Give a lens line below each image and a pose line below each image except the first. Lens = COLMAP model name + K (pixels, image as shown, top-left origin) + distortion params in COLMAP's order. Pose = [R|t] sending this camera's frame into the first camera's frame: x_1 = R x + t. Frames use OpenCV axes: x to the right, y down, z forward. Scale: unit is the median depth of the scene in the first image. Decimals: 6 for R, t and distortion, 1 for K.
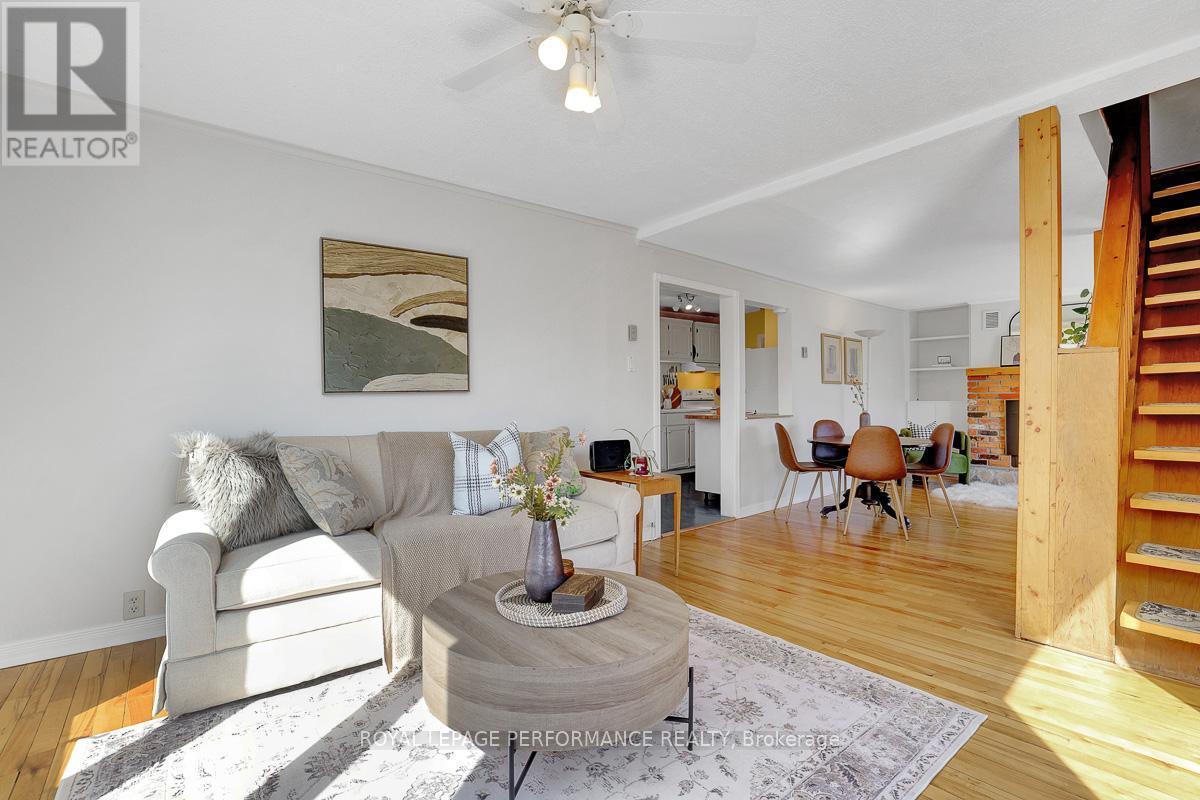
lens RADIAL K [[538.1, 0, 601.1], [0, 538.1, 386.9], [0, 0, 1]] dist [-0.038632, 0.007916]
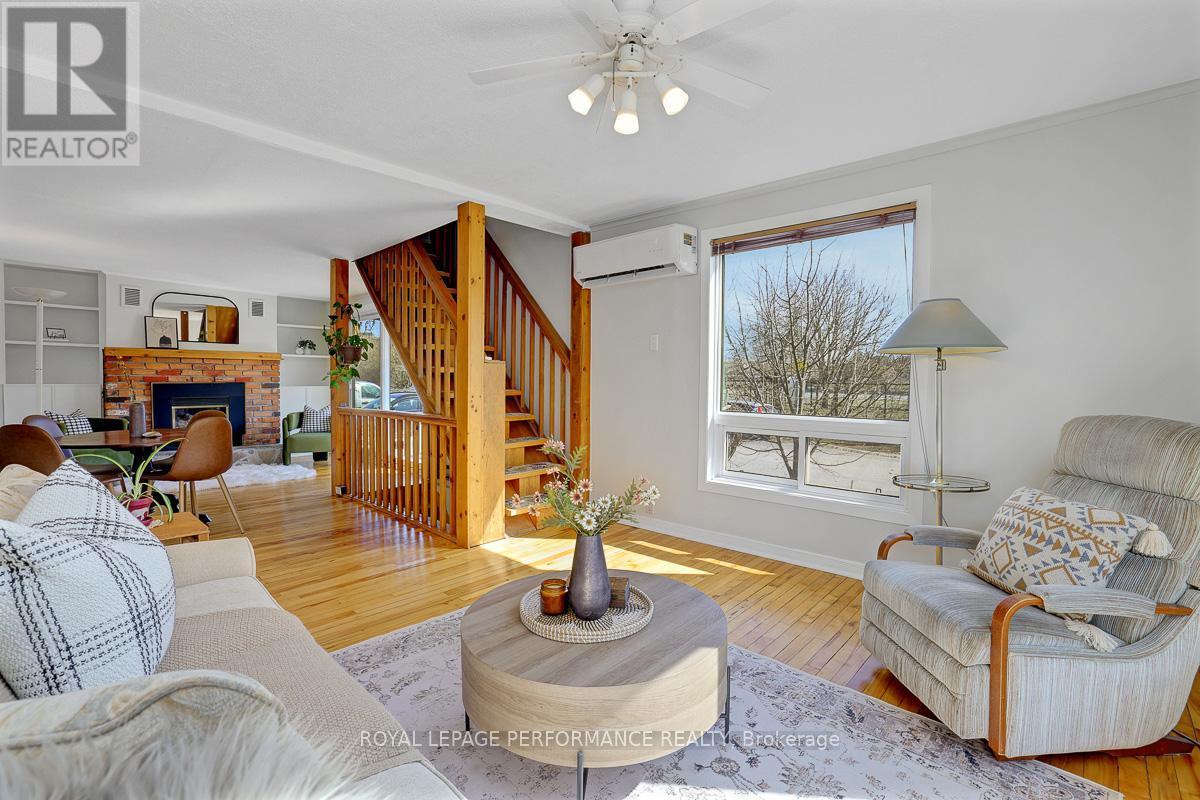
lens RADIAL K [[538.1, 0, 592.1], [0, 538.1, 401.7], [0, 0, 1]] dist [-0.038632, 0.007916]
pose [[-0.100501, -0.043772, 0.993974, -0.584865], [-0.033018, 0.998628, 0.040639, -0.015697], [-0.994389, -0.028734, -0.101809, 0.622542]]
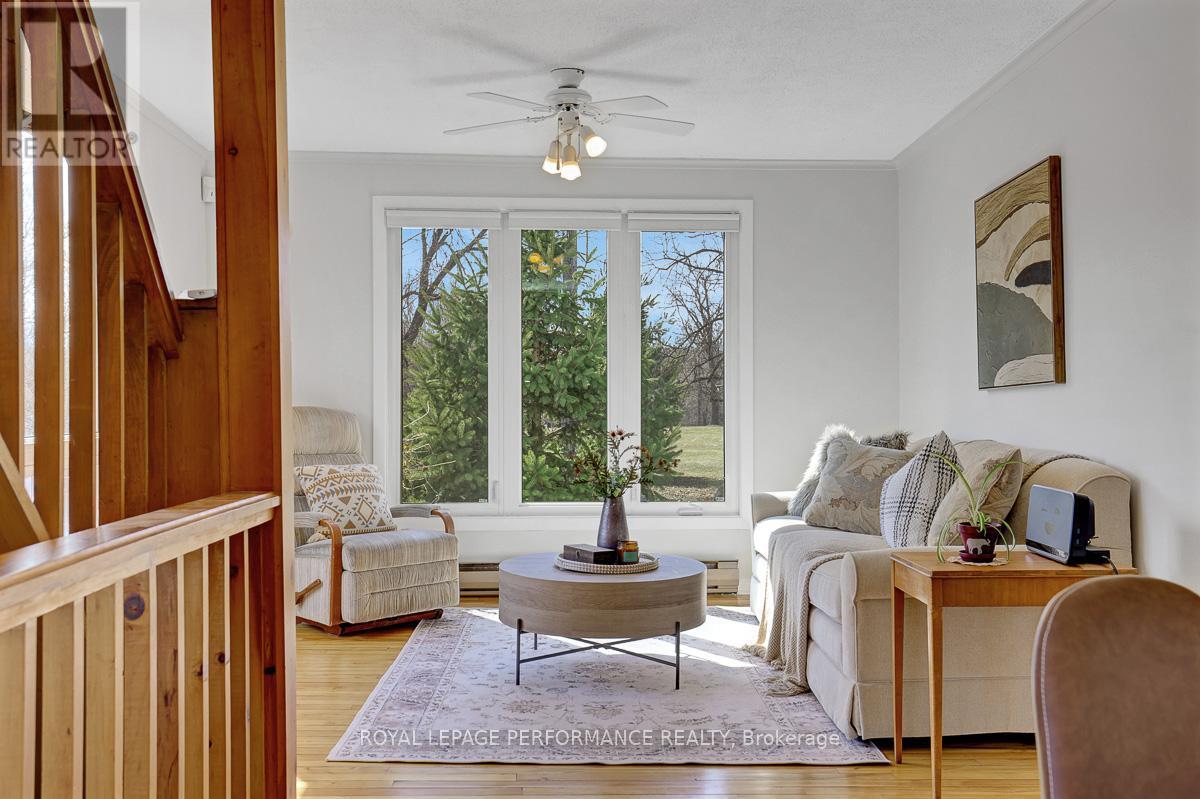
lens RADIAL K [[1143.1, 0, 615.5], [0, 1143.1, 404.9], [0, 0, 1]] dist [0.046764, 0.000000]
pose [[-0.606667, 0.007739, -0.794918, 1.120917], [0.023914, 0.999678, -0.008518, 0.034319], [0.794596, -0.024177, -0.606657, 1.471496]]
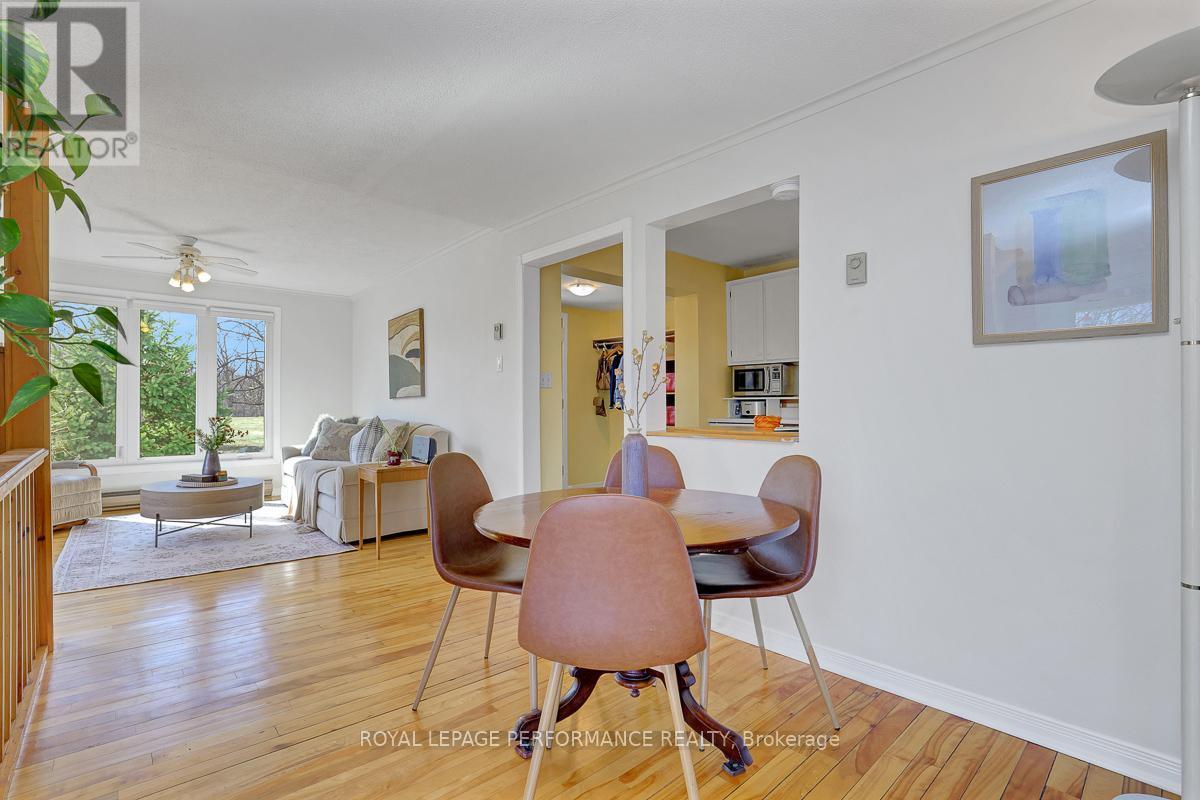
lens RADIAL K [[538.1, 0, 593.3], [0, 538.1, 401.4], [0, 0, 1]] dist [-0.038632, 0.007916]
pose [[0.037387, -0.000910, -0.999300, 1.370346], [0.022440, 0.999748, -0.000071, 0.036158], [0.999049, -0.022421, 0.037398, 1.520804]]
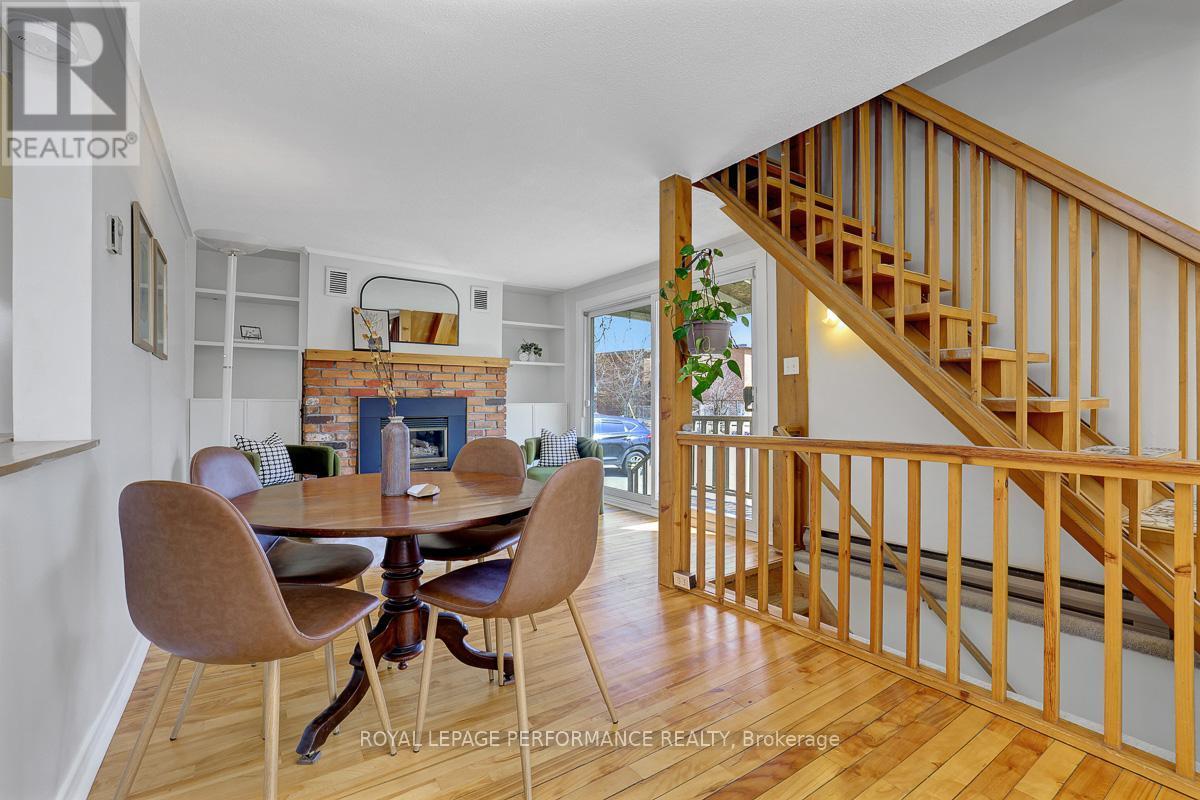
lens RADIAL K [[538.1, 0, 601.7], [0, 538.1, 400.9], [0, 0, 1]] dist [-0.038632, 0.007916]
pose [[0.106590, 0.000728, 0.994303, 0.185584], [-0.024268, 0.999704, 0.001869, 0.042227], [-0.994007, -0.024329, 0.106576, 1.273156]]
